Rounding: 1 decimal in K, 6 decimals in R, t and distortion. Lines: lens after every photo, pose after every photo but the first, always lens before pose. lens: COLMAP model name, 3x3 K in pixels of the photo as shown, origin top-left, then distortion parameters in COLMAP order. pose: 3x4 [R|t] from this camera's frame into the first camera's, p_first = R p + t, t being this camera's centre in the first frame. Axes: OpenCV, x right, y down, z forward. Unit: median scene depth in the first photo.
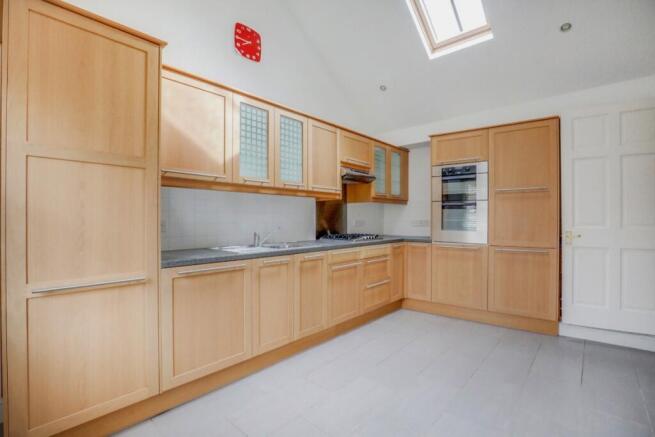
lens RADIAL K [[314.4, 0, 317.6], [0, 314.4, 220.1], [0, 0, 1]] dist [-0.000661, -0.000323]
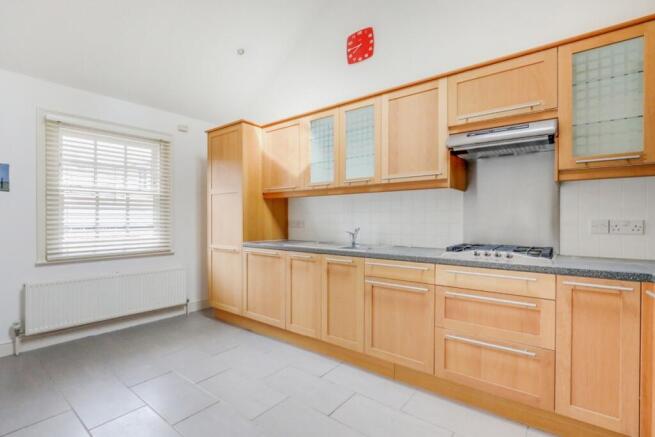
lens RADIAL K [[314.4, 0, 317.6], [0, 314.4, 220.1], [0, 0, 1]] dist [-0.000661, -0.000323]
pose [[0.060680, 0.008981, -0.998117, 0.823783], [0.002028, 0.999956, 0.009121, -0.007978], [0.998155, -0.002578, 0.060659, 0.827064]]
